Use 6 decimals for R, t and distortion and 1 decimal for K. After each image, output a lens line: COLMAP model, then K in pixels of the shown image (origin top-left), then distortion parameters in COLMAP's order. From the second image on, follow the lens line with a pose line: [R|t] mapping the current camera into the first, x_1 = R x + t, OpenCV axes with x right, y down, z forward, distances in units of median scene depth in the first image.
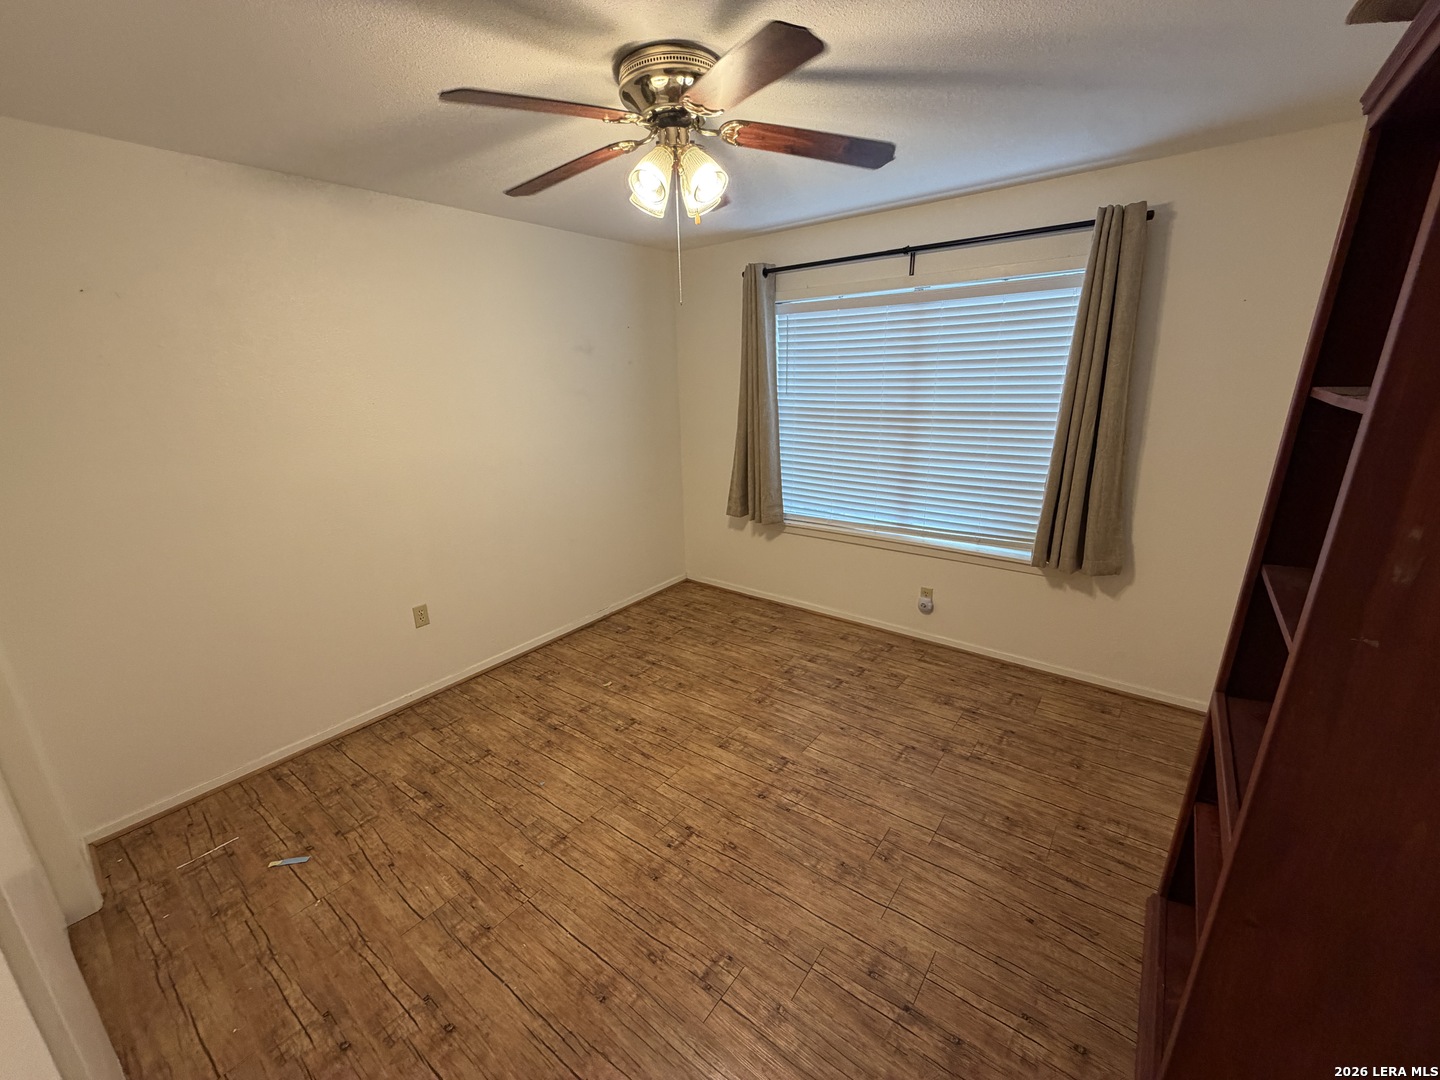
lens RADIAL K [[582.7, 0, 713.0], [0, 582.7, 544.5], [0, 0, 1]] dist [0.001656, -0.000265]
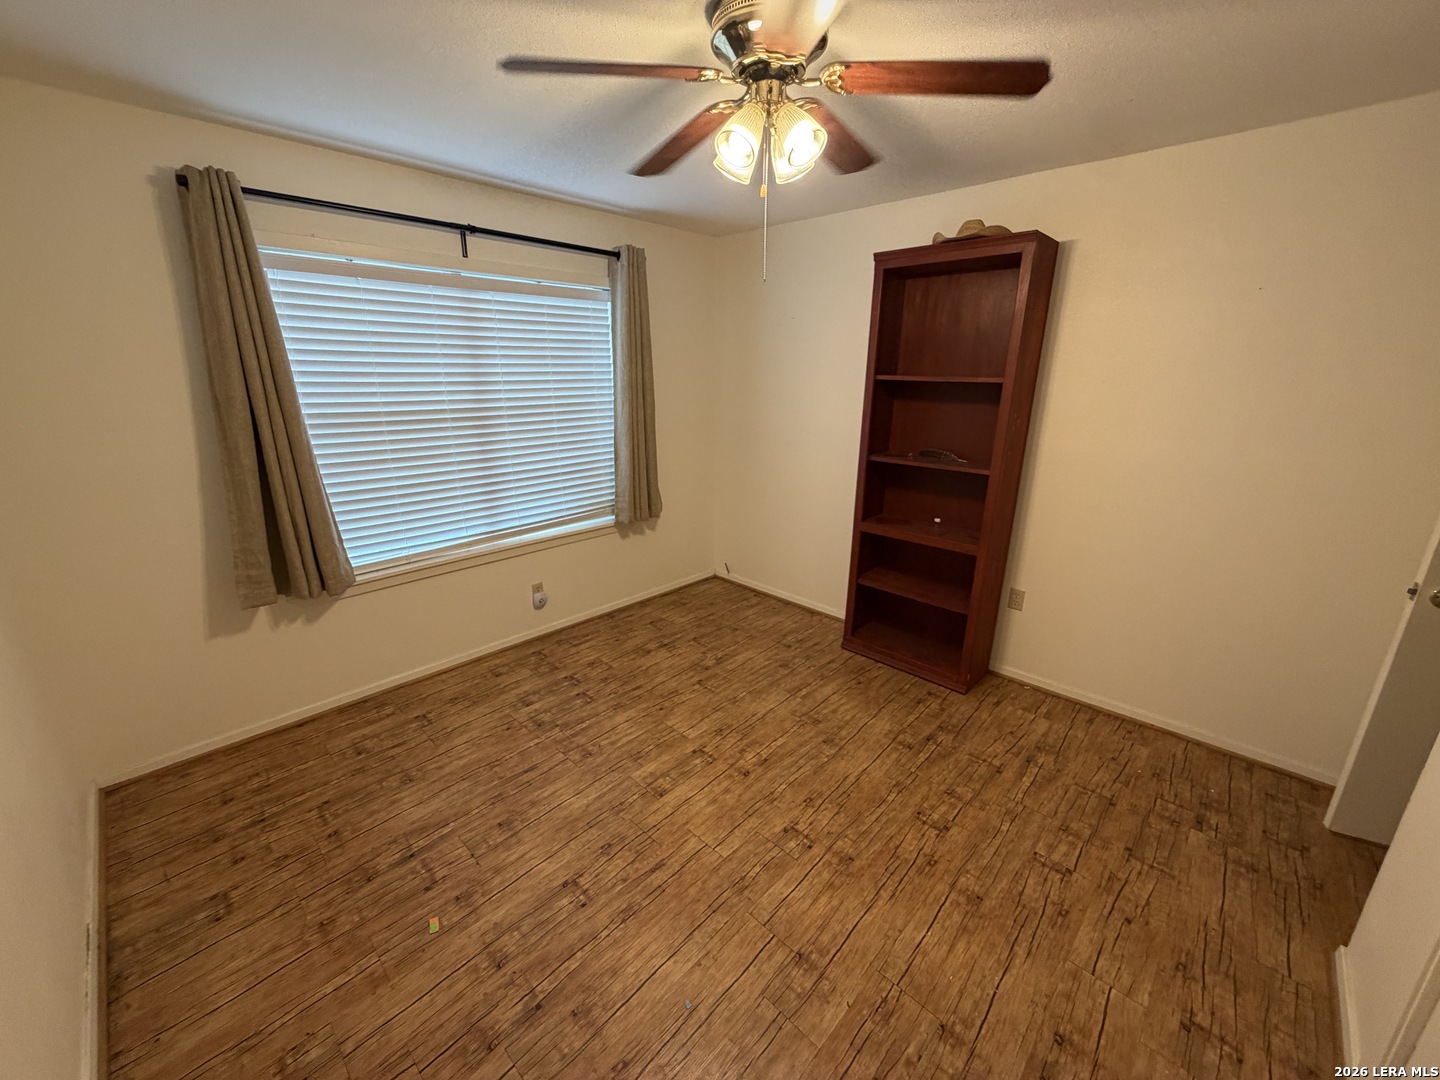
lens RADIAL K [[582.7, 0, 711.1], [0, 582.7, 544.3], [0, 0, 1]] dist [0.001656, -0.000265]
pose [[0.093292, -0.266079, 0.959426, -0.636940], [0.275634, 0.932868, 0.231912, -0.160458], [-0.956725, 0.242815, 0.160370, 0.631593]]
